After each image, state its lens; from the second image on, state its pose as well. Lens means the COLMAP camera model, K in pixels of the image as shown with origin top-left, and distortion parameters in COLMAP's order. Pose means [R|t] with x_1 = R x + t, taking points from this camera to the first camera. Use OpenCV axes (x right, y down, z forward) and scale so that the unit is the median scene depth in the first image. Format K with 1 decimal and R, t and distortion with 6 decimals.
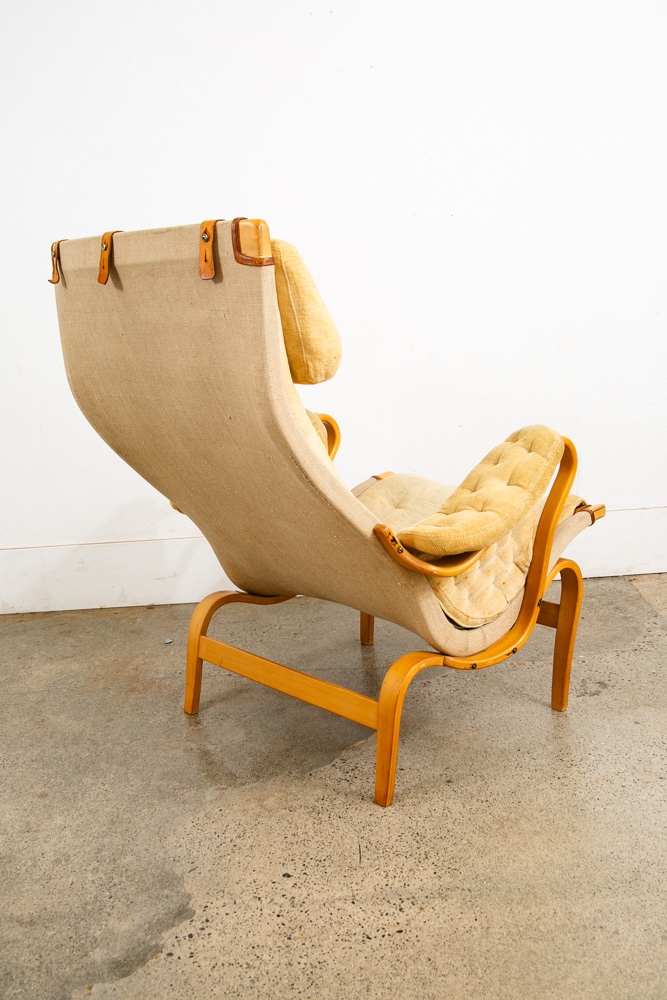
lens RADIAL K [[1075.1, 0, 300.5], [0, 1075.1, 447.6], [0, 0, 1]] dist [-0.009490, 0.000000]
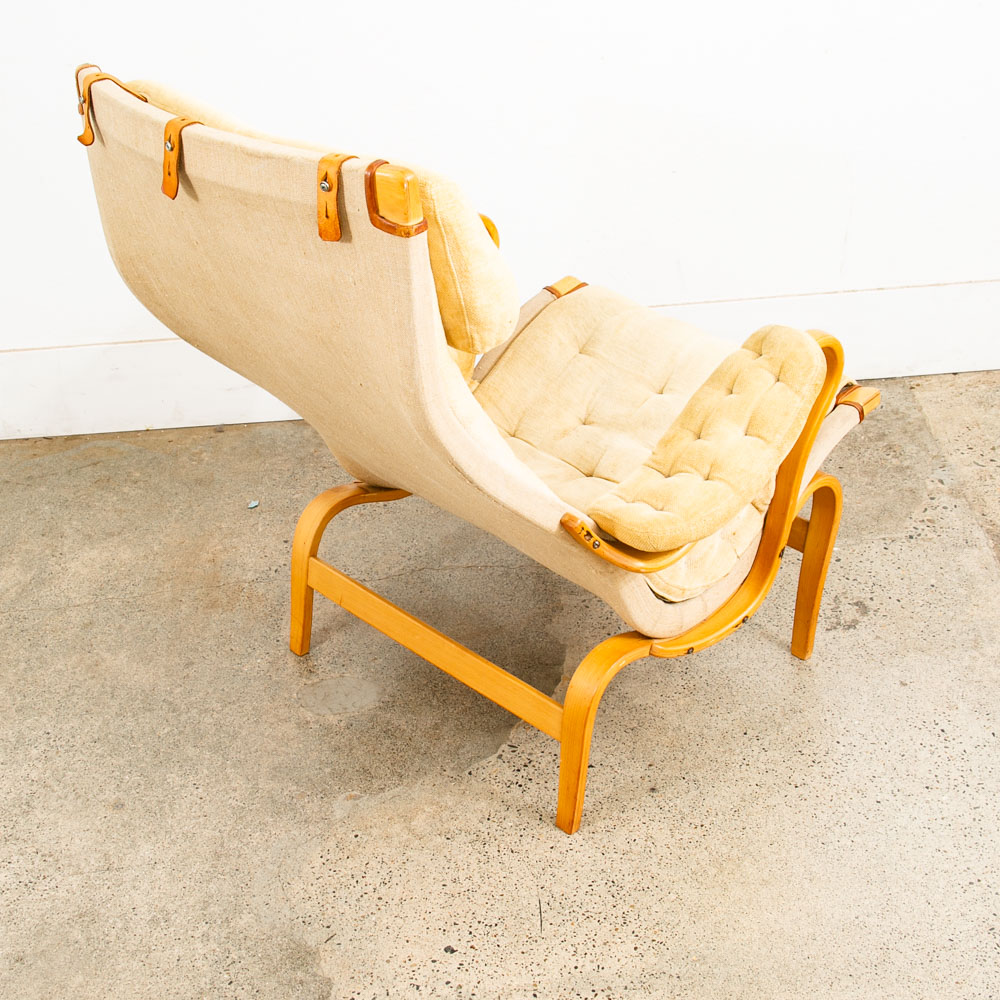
lens RADIAL K [[1733.3, 0, 422.1], [0, 1733.3, 336.3], [0, 0, 1]] dist [-0.062313, 0.000000]
pose [[0.999722, -0.019610, 0.013116, -0.036184], [0.015158, 0.959931, 0.279825, -0.348866], [-0.018078, -0.279548, 0.959961, -0.084830]]
